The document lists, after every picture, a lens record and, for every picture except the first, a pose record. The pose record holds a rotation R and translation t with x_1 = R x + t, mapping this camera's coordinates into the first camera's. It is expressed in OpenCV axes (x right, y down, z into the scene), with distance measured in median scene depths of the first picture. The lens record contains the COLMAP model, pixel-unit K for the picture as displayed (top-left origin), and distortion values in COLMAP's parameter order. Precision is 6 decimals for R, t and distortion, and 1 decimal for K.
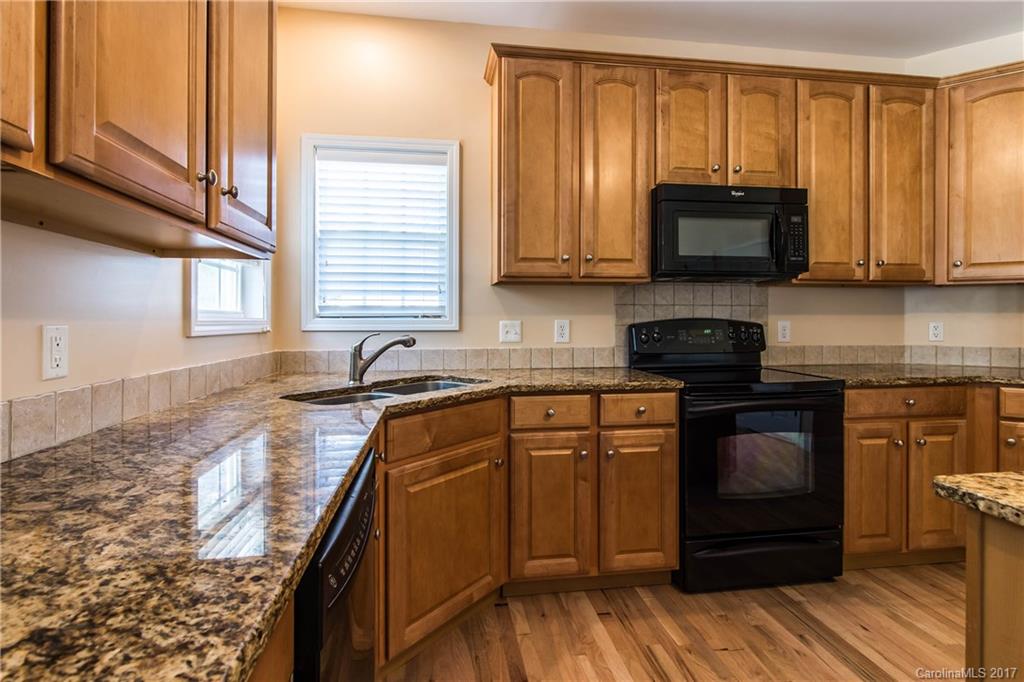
lens RADIAL K [[506.6, 0, 505.7], [0, 506.6, 318.2], [0, 0, 1]] dist [-0.002267, -0.000472]
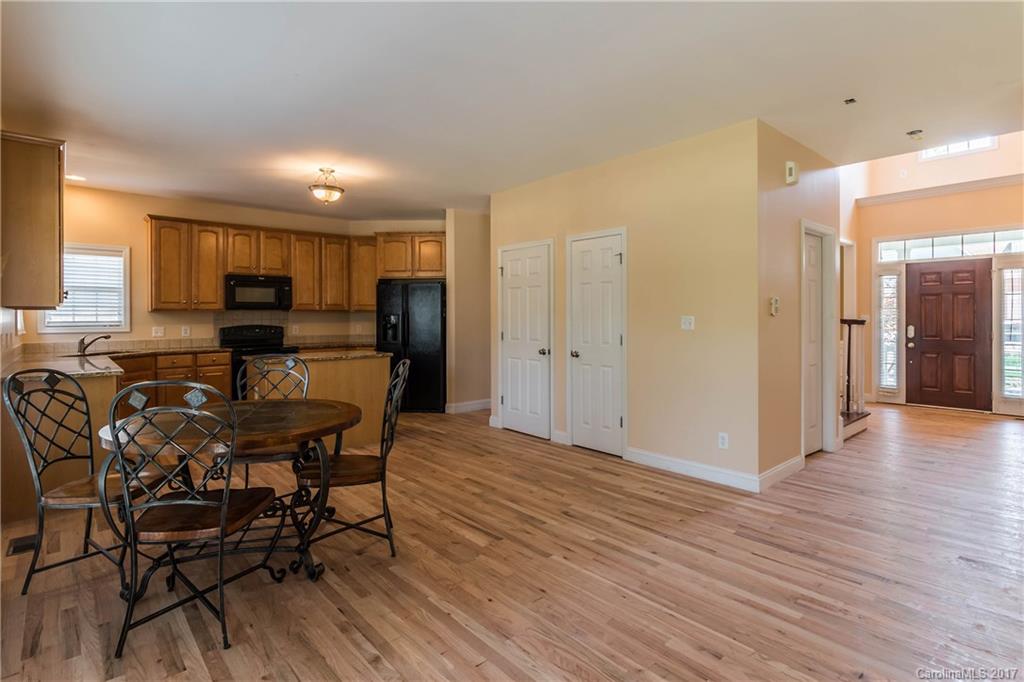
lens RADIAL K [[506.6, 0, 514.7], [0, 506.6, 319.1], [0, 0, 1]] dist [-0.002267, -0.000472]
pose [[0.829634, -0.005718, 0.558279, 0.069932], [0.002813, 0.999978, 0.006062, -0.041446], [-0.558301, -0.003459, 0.829631, -1.816312]]
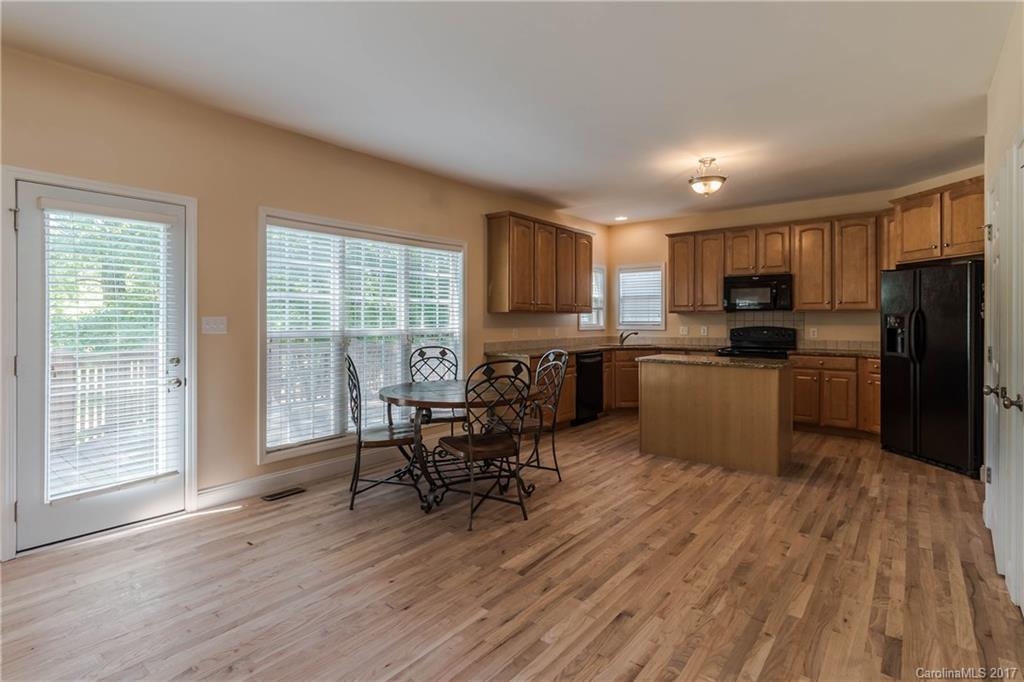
lens RADIAL K [[506.6, 0, 509.7], [0, 506.6, 319.3], [0, 0, 1]] dist [-0.002267, -0.000472]
pose [[0.687999, -0.001925, -0.725709, 1.360074], [0.002944, 0.999996, 0.000138, -0.039114], [0.725705, -0.002231, 0.688002, -1.556408]]
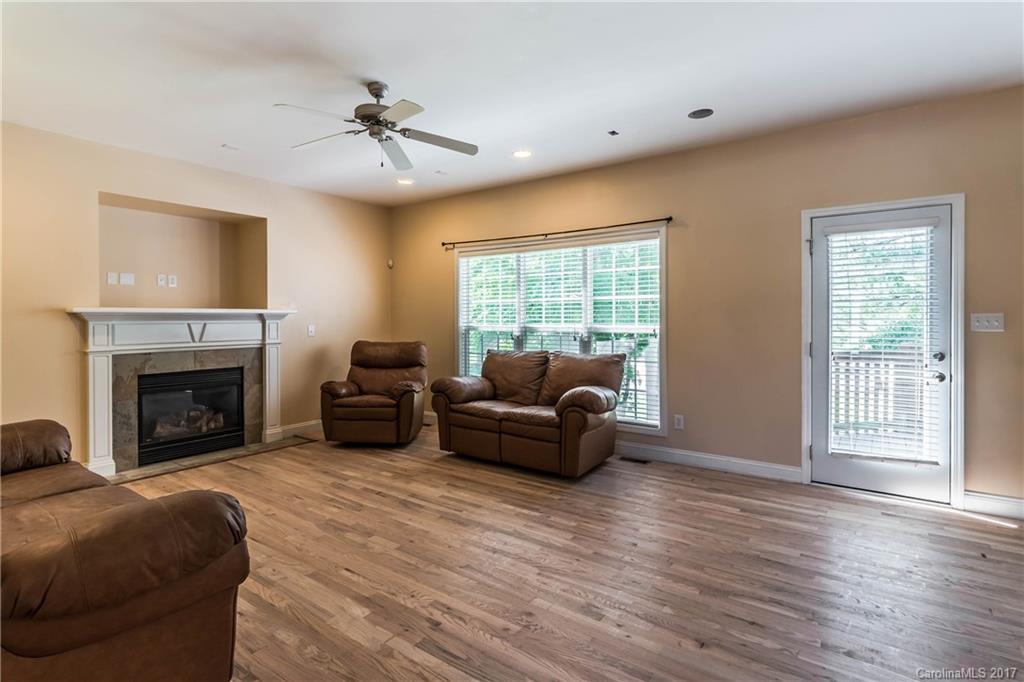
lens RADIAL K [[506.6, 0, 506.6], [0, 506.6, 320.4], [0, 0, 1]] dist [-0.002267, -0.000472]
pose [[-0.692449, 0.004372, -0.721453, 1.585657], [0.003616, 0.999990, 0.002589, -0.038649], [0.721457, -0.000816, -0.692458, -1.199137]]
